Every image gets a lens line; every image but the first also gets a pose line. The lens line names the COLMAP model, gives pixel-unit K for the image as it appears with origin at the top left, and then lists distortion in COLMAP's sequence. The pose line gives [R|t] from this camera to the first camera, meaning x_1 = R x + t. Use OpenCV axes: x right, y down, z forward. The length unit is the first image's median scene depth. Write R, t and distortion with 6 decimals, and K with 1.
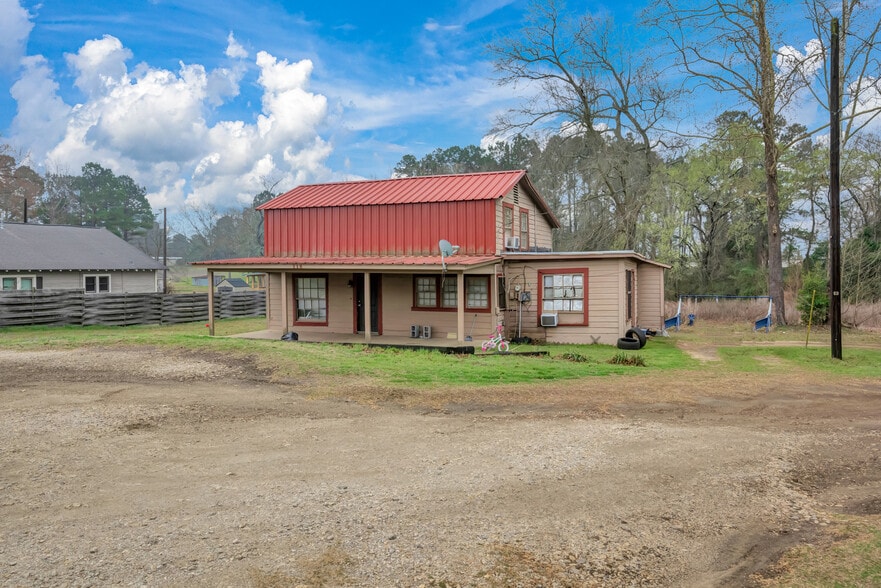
lens RADIAL K [[630.1, 0, 442.0], [0, 630.1, 275.6], [0, 0, 1]] dist [0.001382, -0.002437]
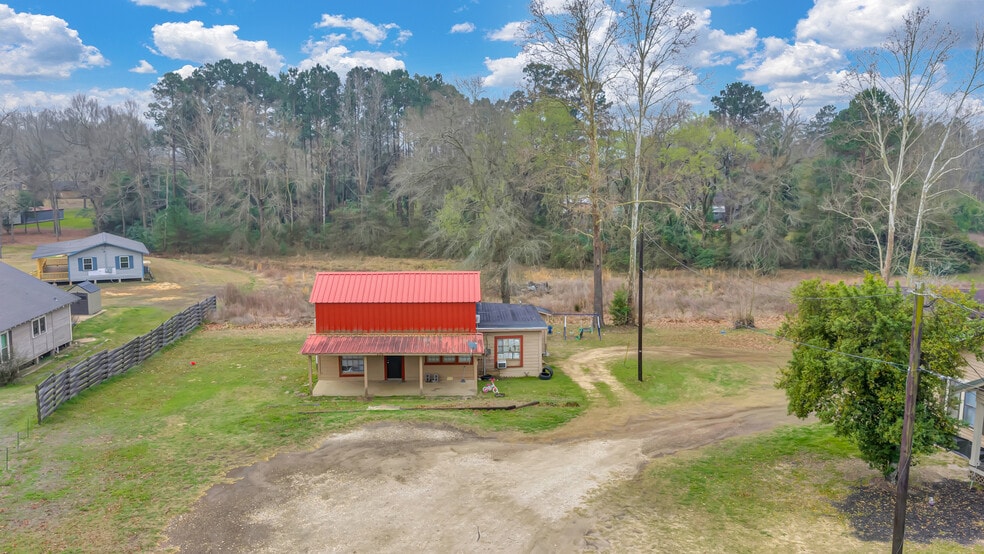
lens RADIAL K [[816.4, 0, 506.0], [0, 816.4, 268.7], [0, 0, 1]] dist [0.017162, -0.062753]
pose [[0.910129, -0.045175, 0.411855, -0.749818], [-0.003147, 0.993256, 0.115900, -0.462075], [-0.414314, -0.106780, 0.903849, -1.050904]]
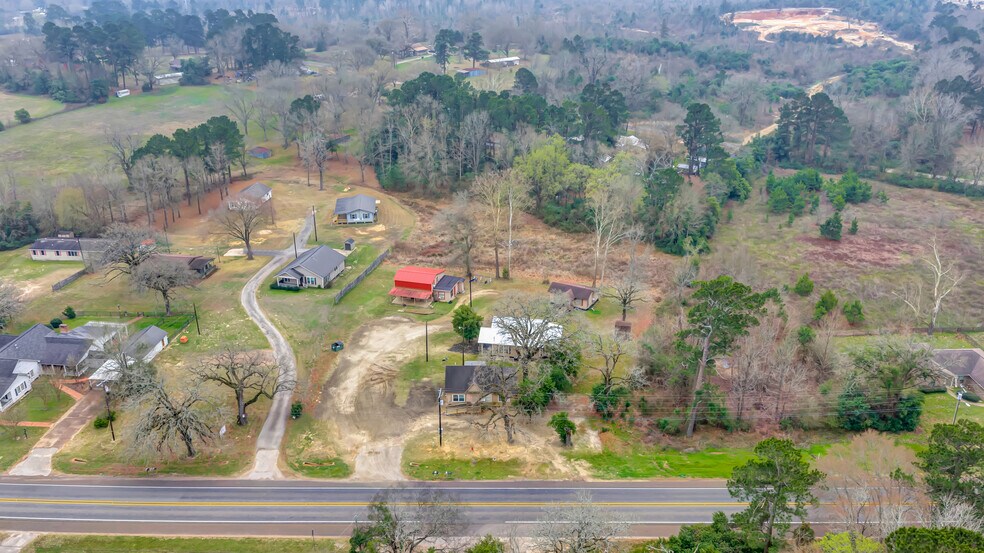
lens RADIAL K [[816.4, 0, 492.3], [0, 816.4, 276.4], [0, 0, 1]] dist [0.017162, -0.062753]
pose [[0.996860, -0.039699, 0.068515, 0.132543], [0.010174, 0.922290, 0.386364, -3.583773], [-0.078529, -0.384453, 0.919798, -7.152021]]
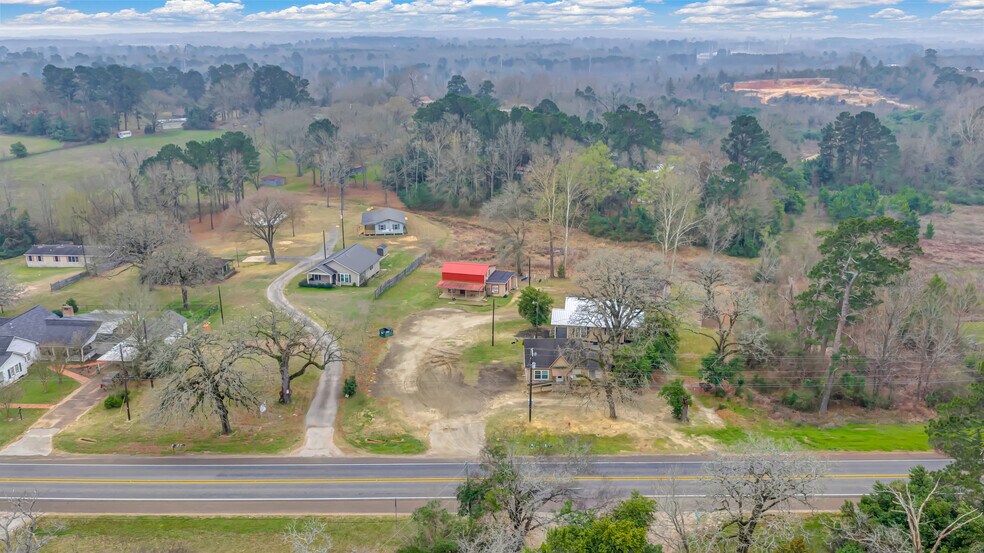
lens RADIAL K [[816.4, 0, 491.3], [0, 816.4, 271.3], [0, 0, 1]] dist [0.017162, -0.062753]
pose [[0.995127, -0.031460, 0.093452, -0.586271], [0.004717, 0.961841, 0.273567, -2.291116], [-0.098492, -0.271793, 0.957302, -6.518182]]
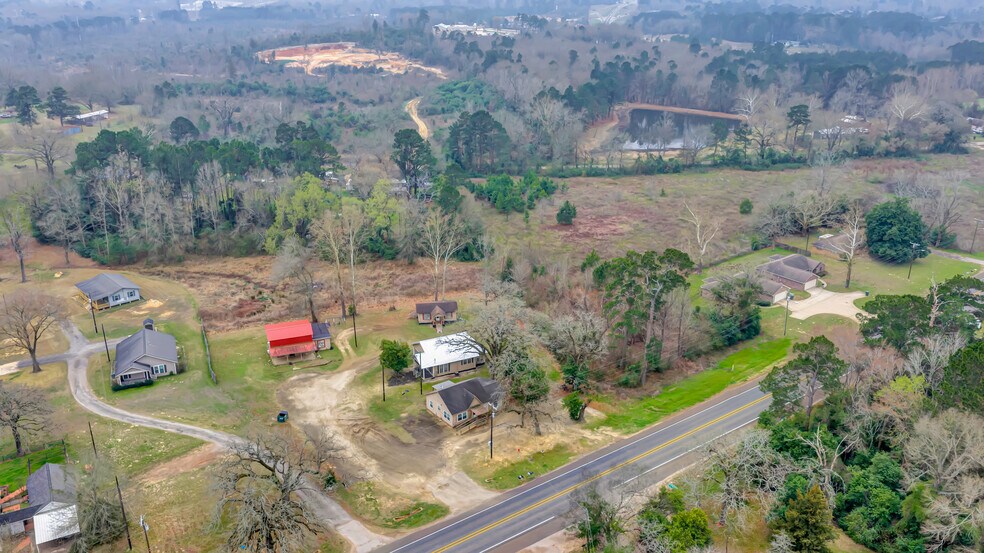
lens RADIAL K [[816.4, 0, 495.1], [0, 816.4, 277.8], [0, 0, 1]] dist [0.017162, -0.062753]
pose [[0.748775, -0.240178, 0.617779, -3.592595], [0.009261, 0.935740, 0.352570, -3.635416], [-0.662760, -0.258274, 0.702883, -6.105005]]
